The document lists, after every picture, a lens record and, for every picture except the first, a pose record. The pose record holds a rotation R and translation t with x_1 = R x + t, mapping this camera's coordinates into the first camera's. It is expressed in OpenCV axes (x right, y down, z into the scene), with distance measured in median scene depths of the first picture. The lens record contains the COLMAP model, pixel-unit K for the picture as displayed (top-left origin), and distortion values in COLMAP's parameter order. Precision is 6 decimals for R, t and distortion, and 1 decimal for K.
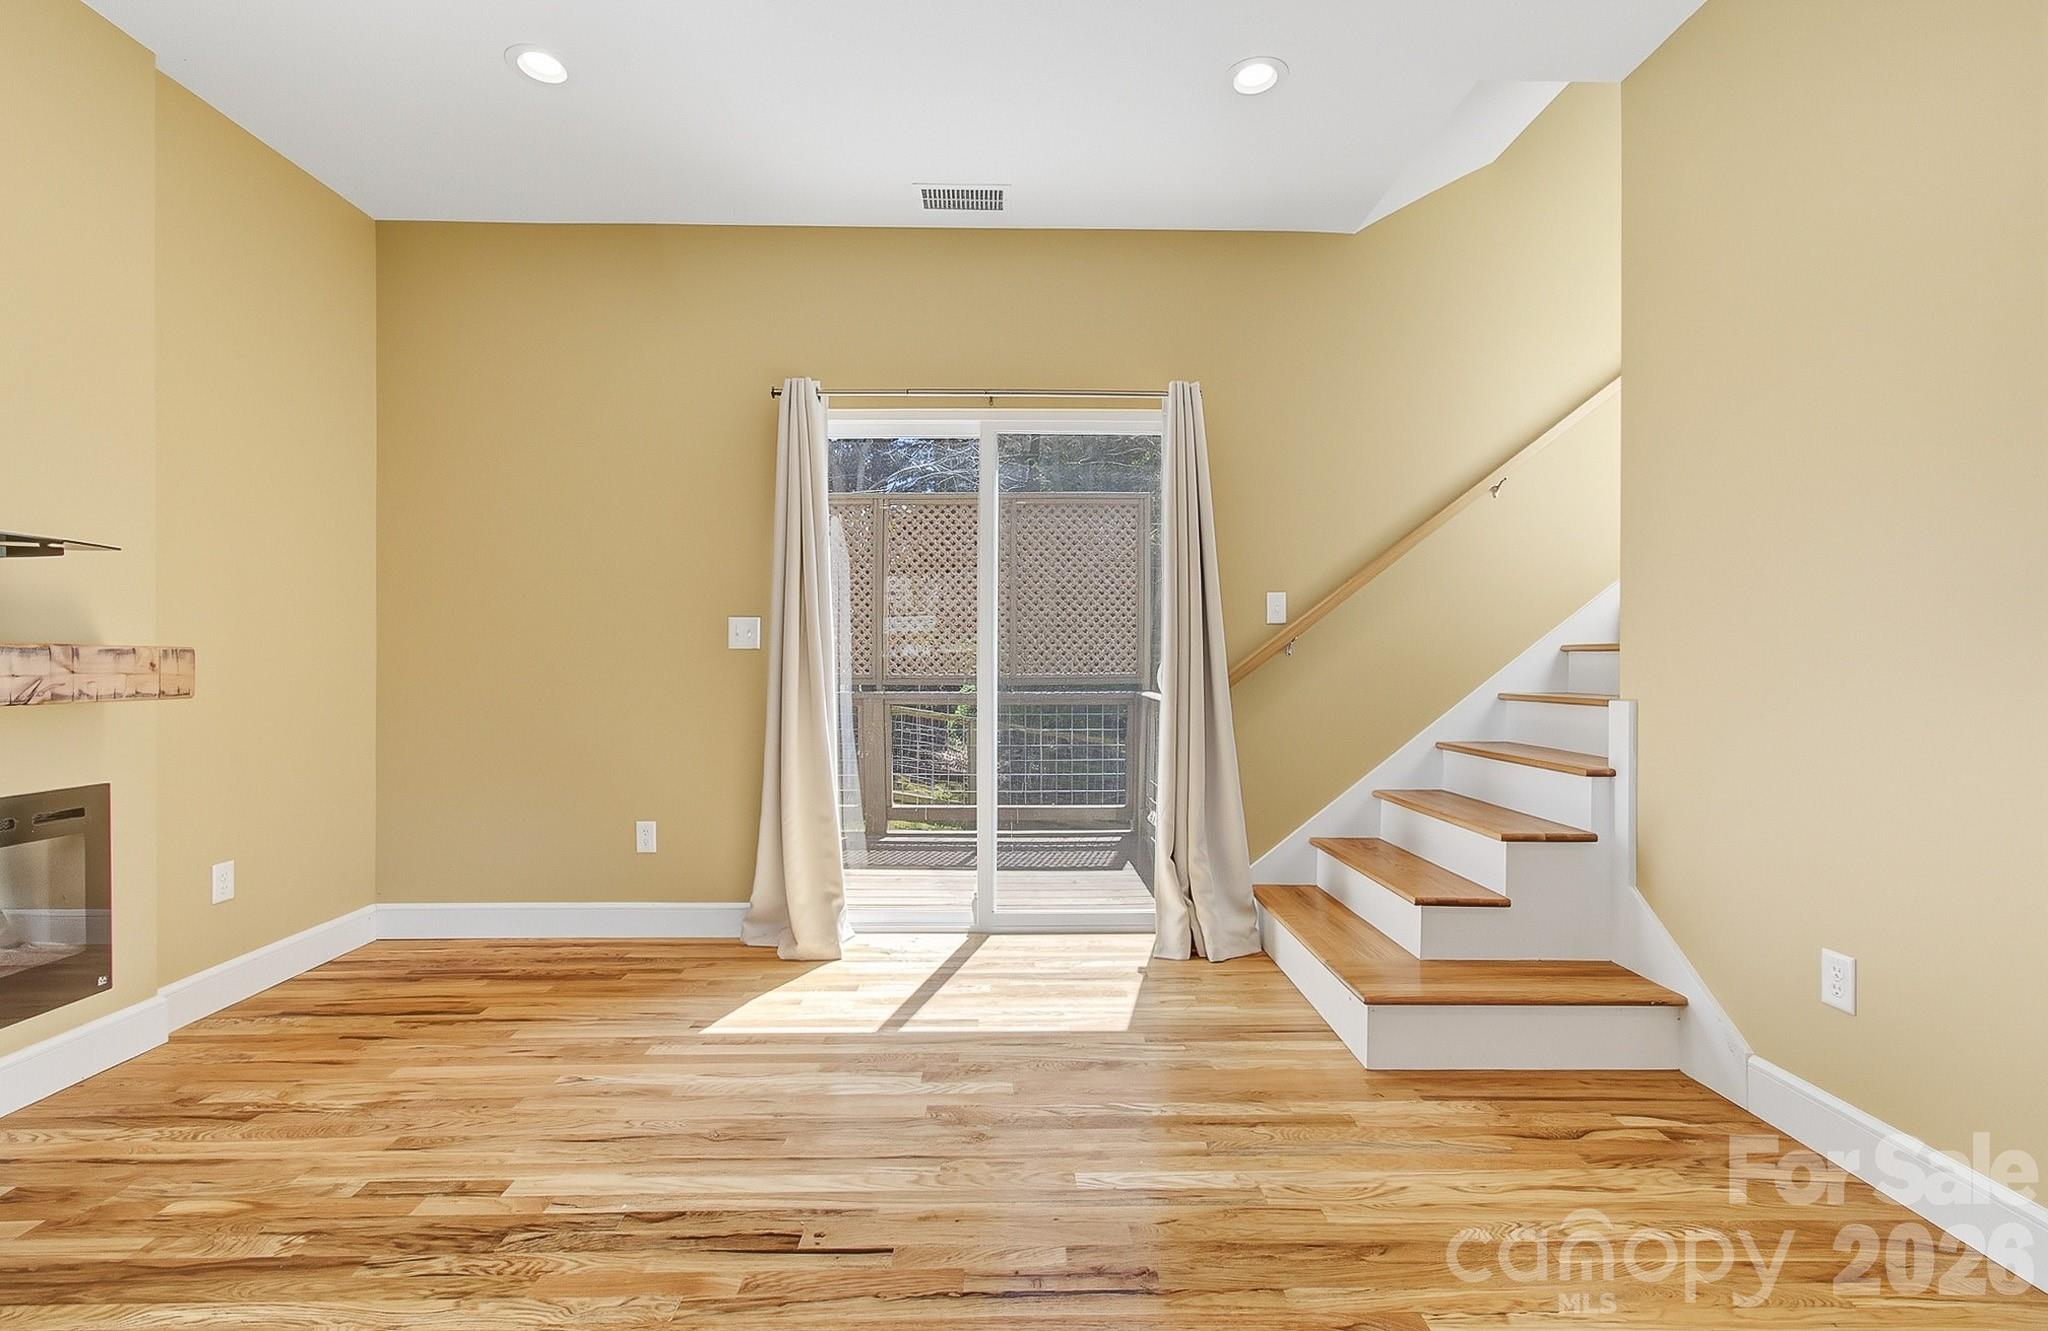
lens RADIAL K [[886.2, 0, 1014.8], [0, 886.2, 664.6], [0, 0, 1]] dist [-0.006644, 0.008884]
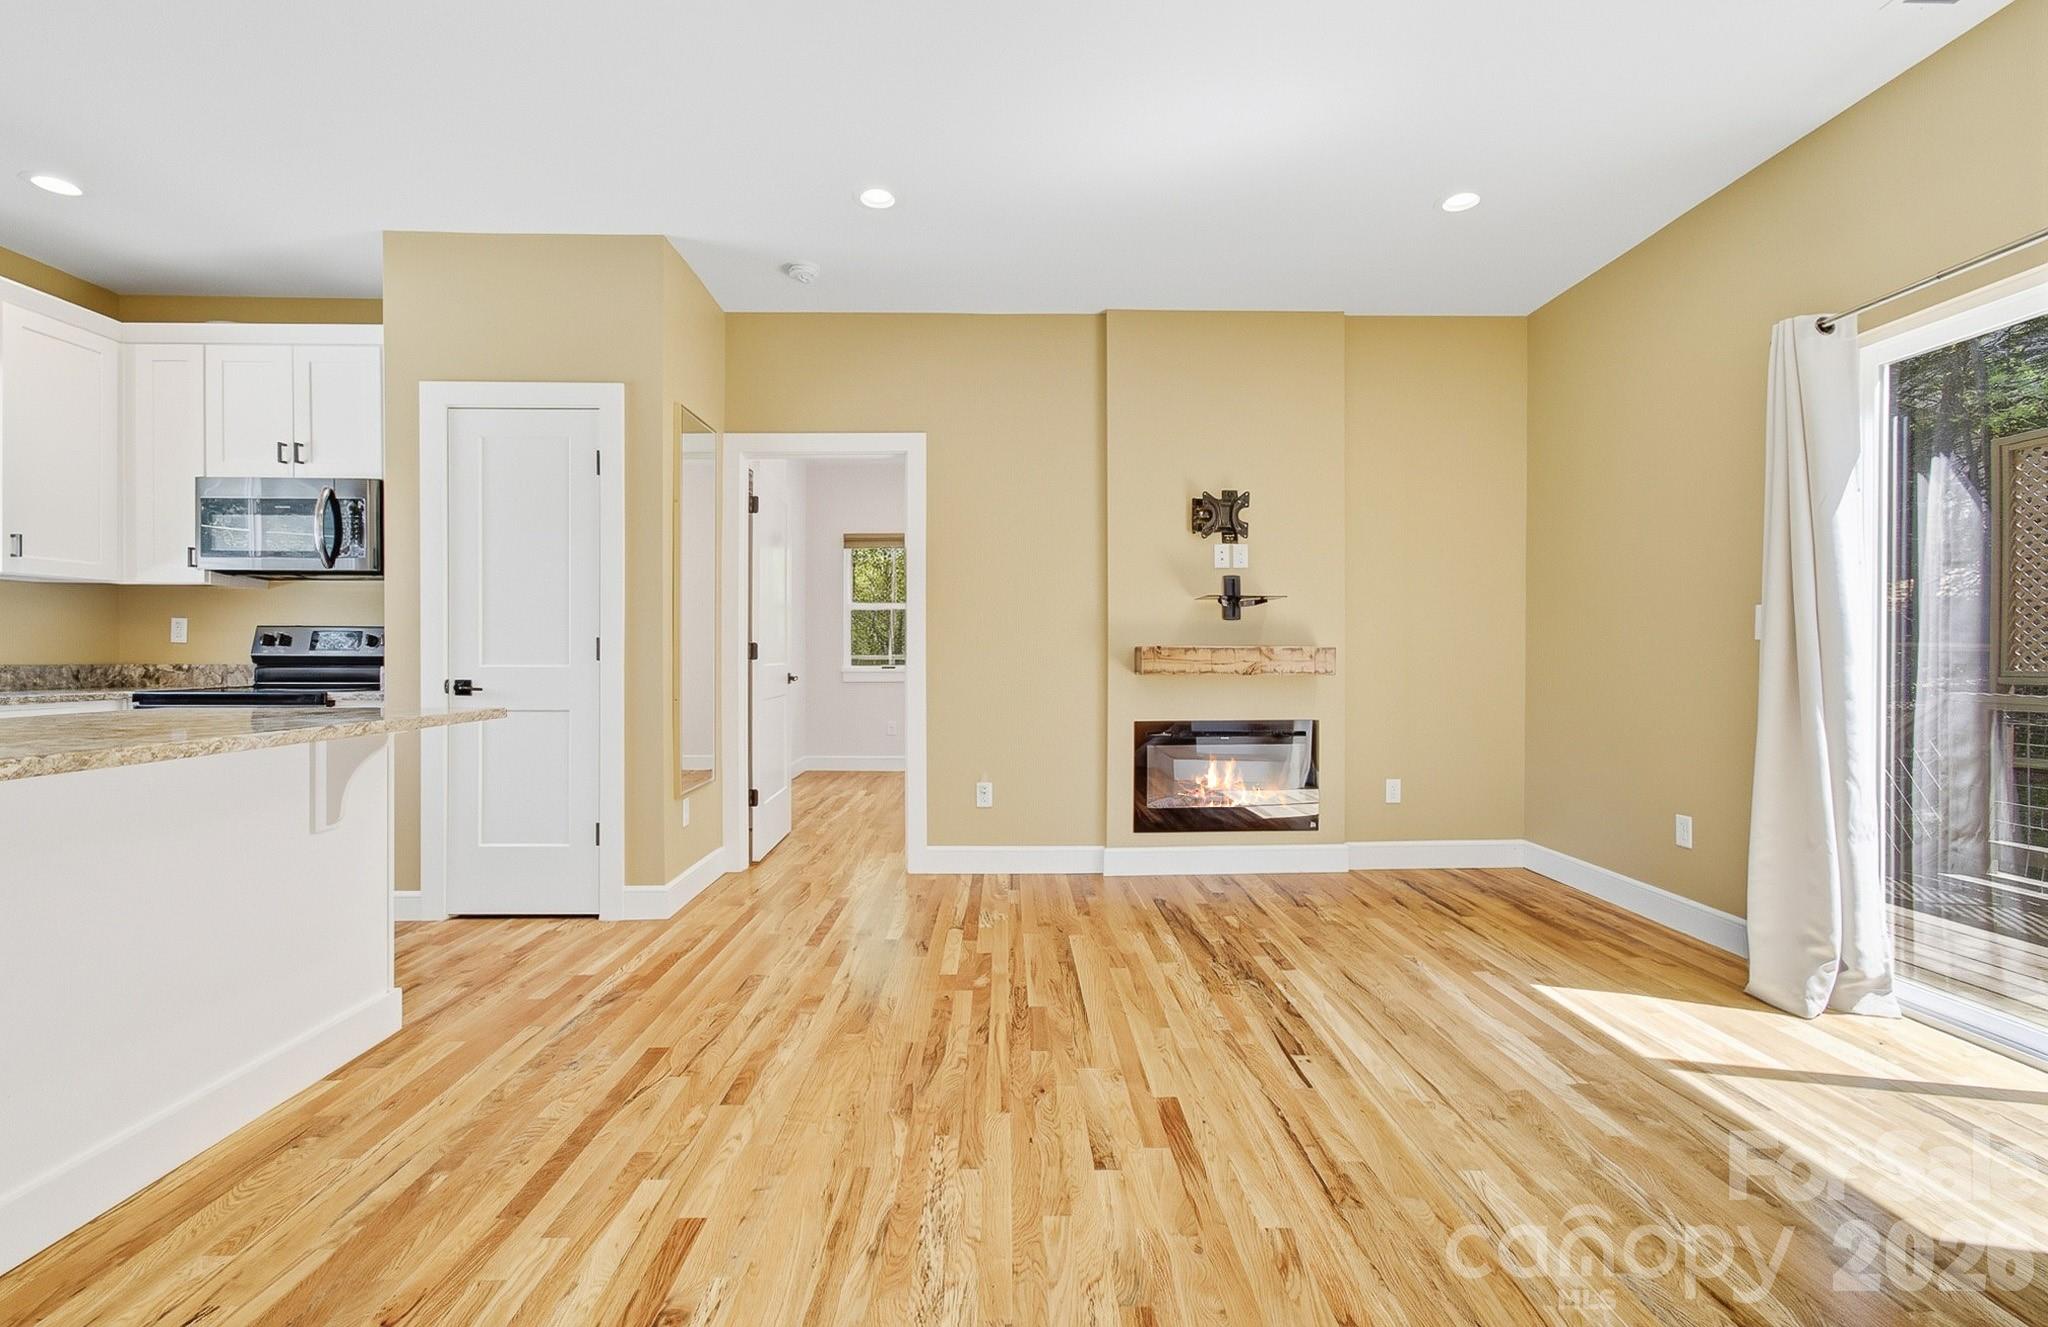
lens RADIAL K [[873.4, 0, 1025.0], [0, 873.4, 660.6], [0, 0, 1]] dist [0.000820, -0.000001]
pose [[0.005892, 0.005717, -0.999966, 0.739621], [0.000055, 0.999984, 0.005717, -0.002143], [0.999983, -0.000088, 0.005892, 0.340816]]
